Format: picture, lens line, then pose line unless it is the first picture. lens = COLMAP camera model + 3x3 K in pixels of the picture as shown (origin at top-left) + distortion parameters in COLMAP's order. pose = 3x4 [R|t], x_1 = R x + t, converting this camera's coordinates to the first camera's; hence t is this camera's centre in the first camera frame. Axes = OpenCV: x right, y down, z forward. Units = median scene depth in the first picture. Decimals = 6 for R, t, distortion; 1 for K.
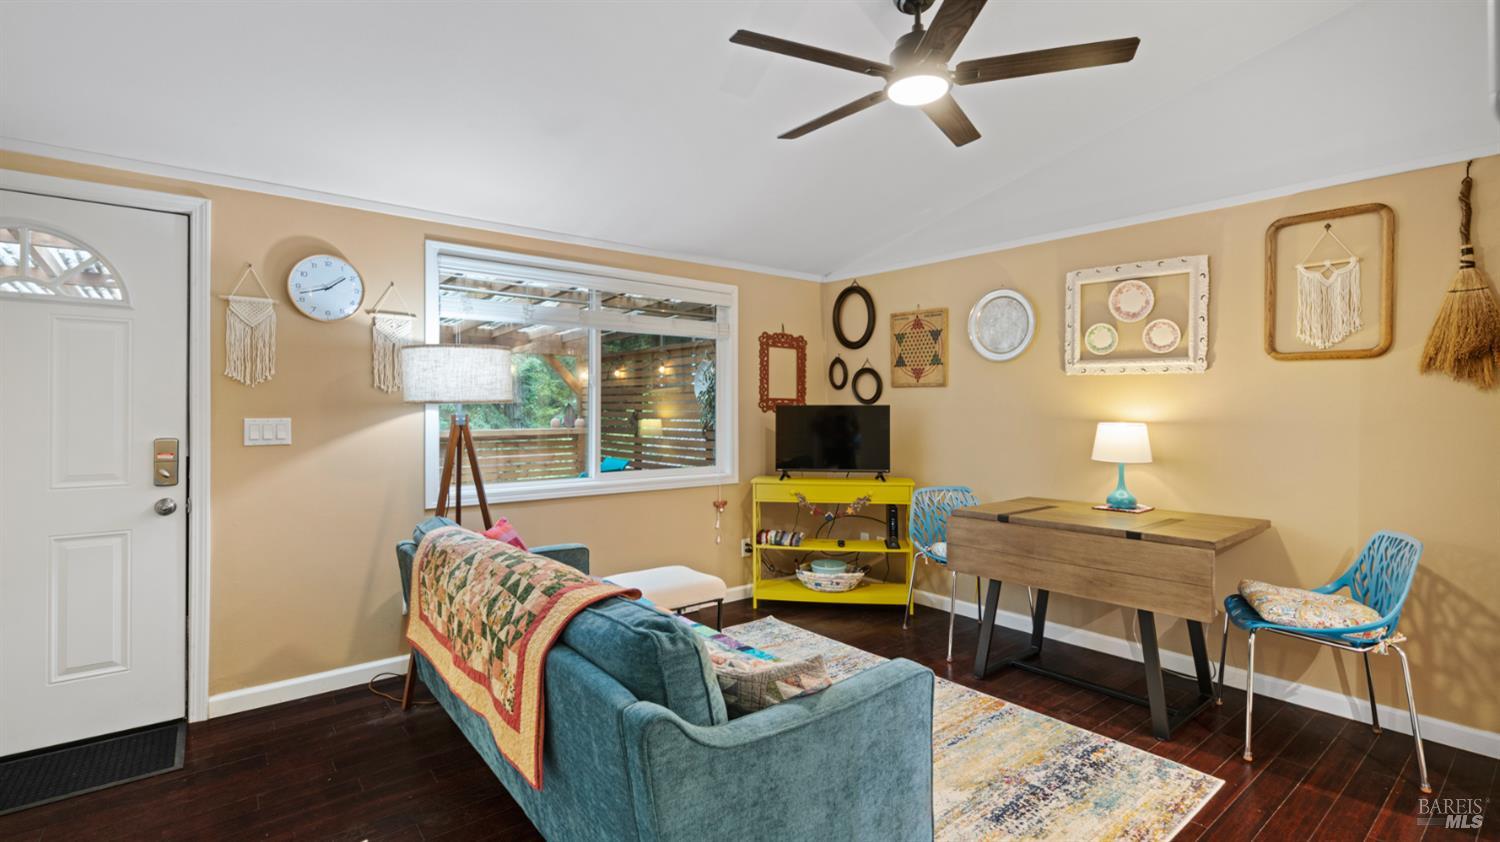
lens RADIAL K [[685.6, 0, 759.8], [0, 685.6, 409.3], [0, 0, 1]] dist [-0.002083, 0.000808]
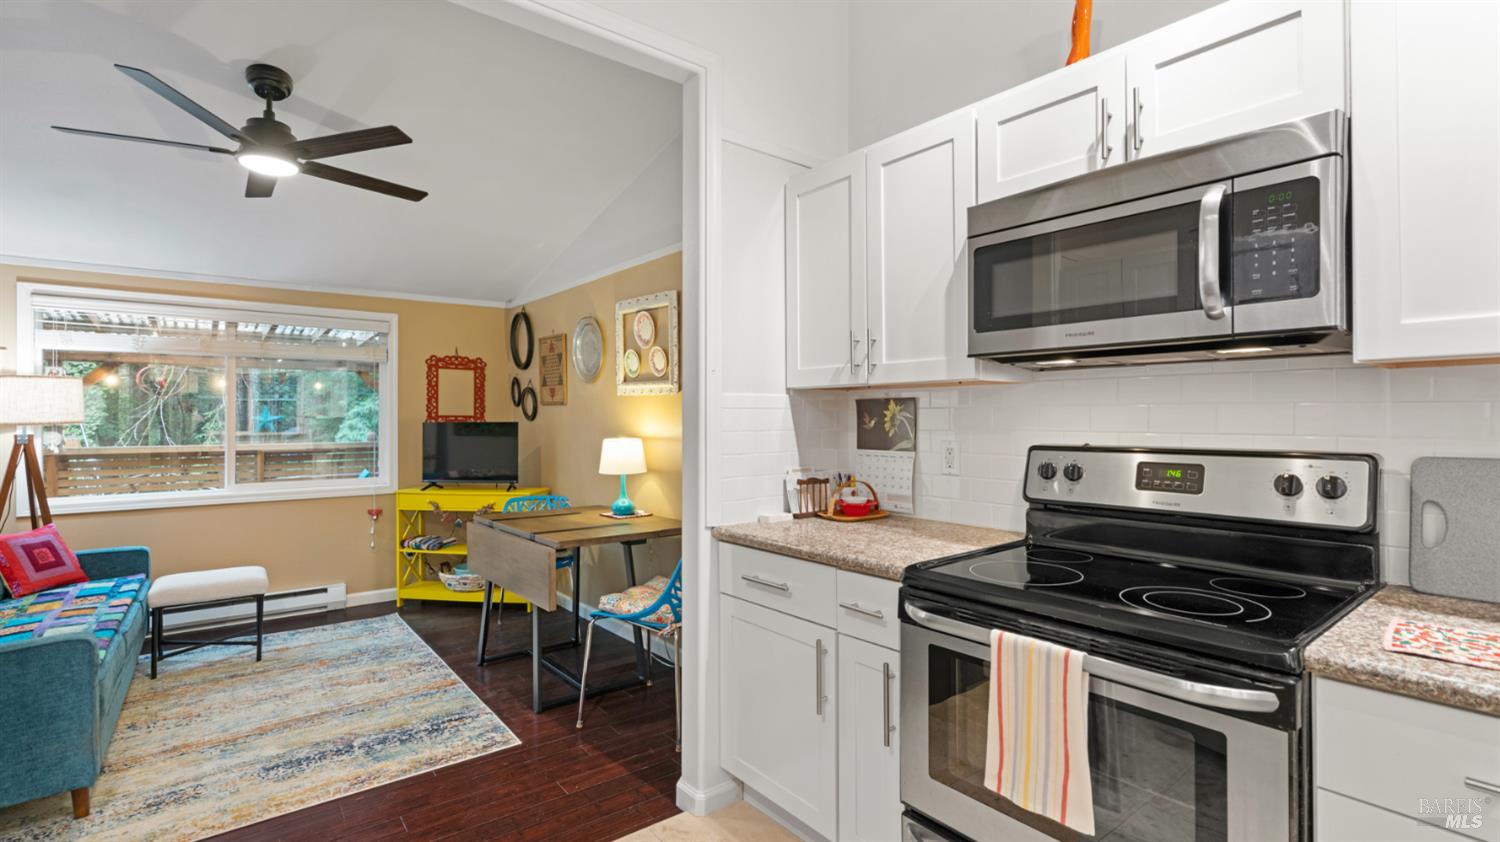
lens RADIAL K [[685.6, 0, 742.3], [0, 685.6, 418.7], [0, 0, 1]] dist [-0.002083, 0.000808]
pose [[0.999838, -0.005141, -0.017245, 0.676754], [0.005122, 0.999986, -0.001151, -0.009708], [0.017251, 0.001062, 0.999851, -0.113218]]
